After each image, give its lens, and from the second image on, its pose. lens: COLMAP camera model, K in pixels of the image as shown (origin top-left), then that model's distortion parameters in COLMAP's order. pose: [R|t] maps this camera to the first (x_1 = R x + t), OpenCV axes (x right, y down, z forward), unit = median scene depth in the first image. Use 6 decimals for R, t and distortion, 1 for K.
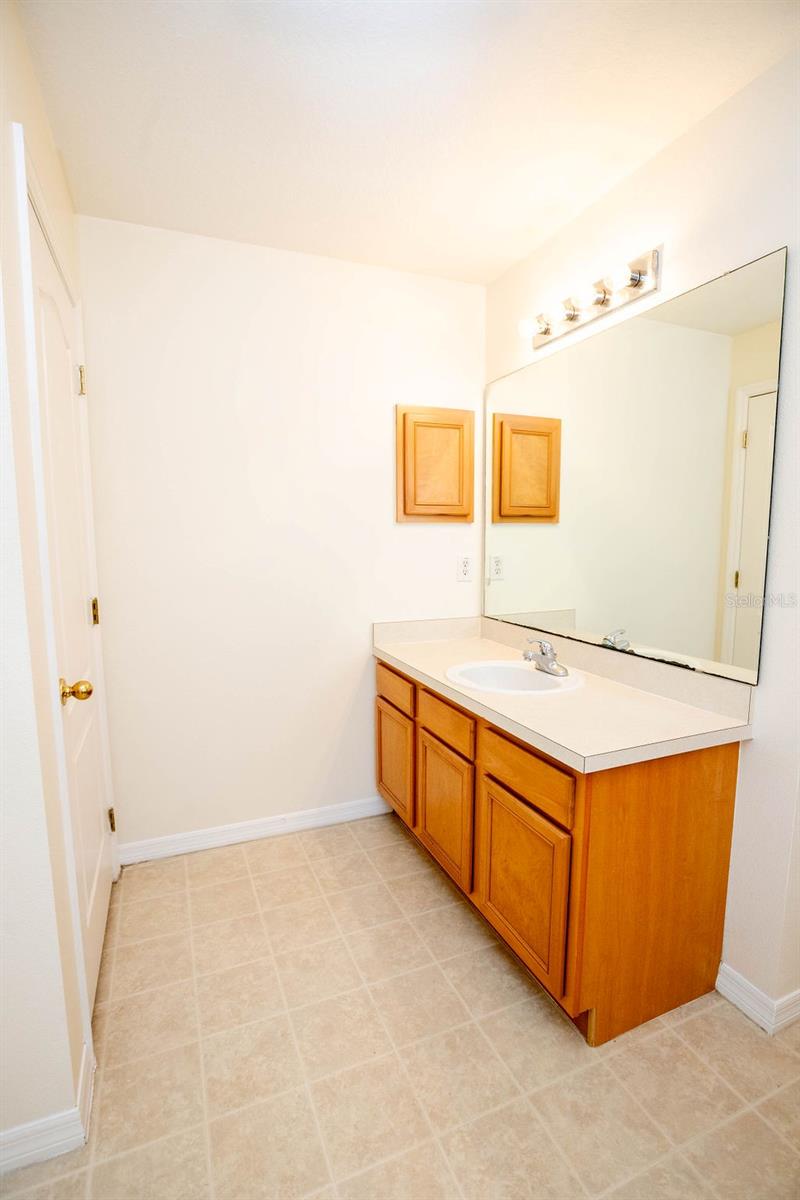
lens RADIAL K [[567.3, 0, 392.5], [0, 567.3, 603.6], [0, 0, 1]] dist [-0.055086, 0.022130]
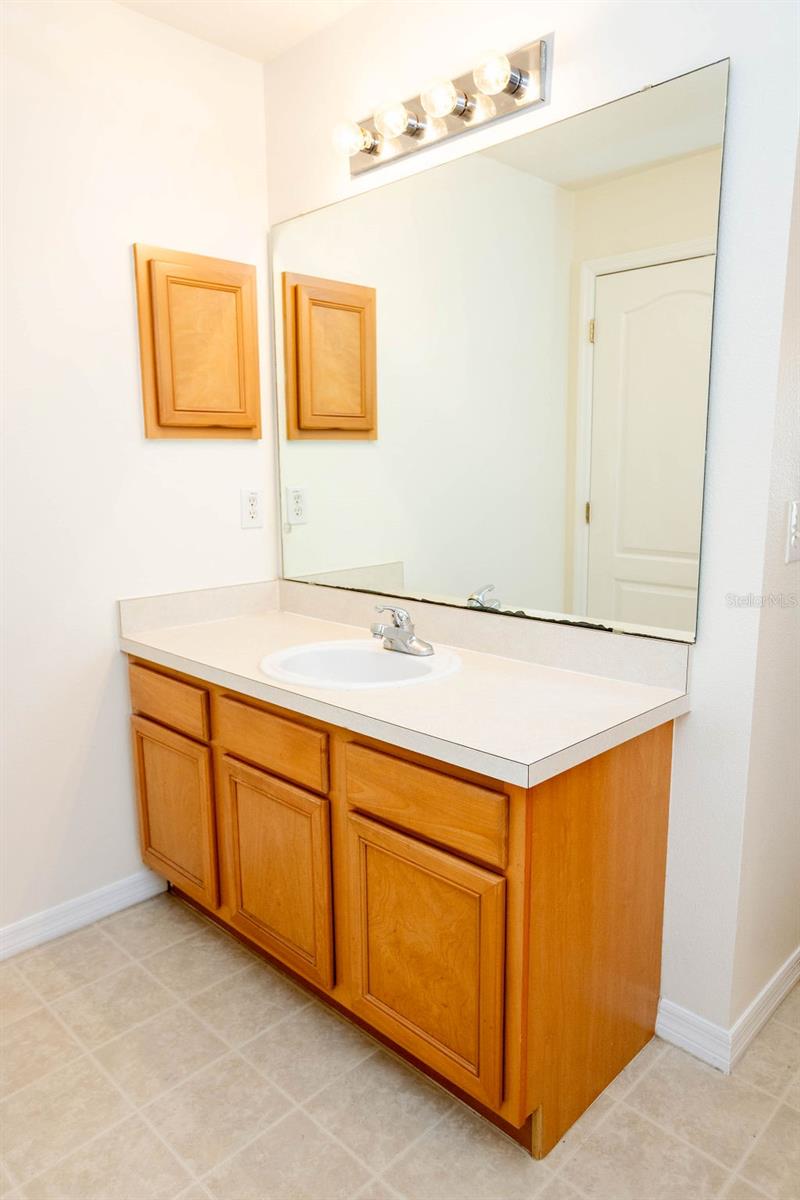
lens RADIAL K [[806.8, 0, 393.9], [0, 806.8, 604.1], [0, 0, 1]] dist [-0.034883, 0.059705]
pose [[0.922556, -0.072874, 0.378918, -0.122708], [0.053396, 0.996667, 0.061675, -0.000237], [-0.382150, -0.036666, 0.923373, 0.091146]]
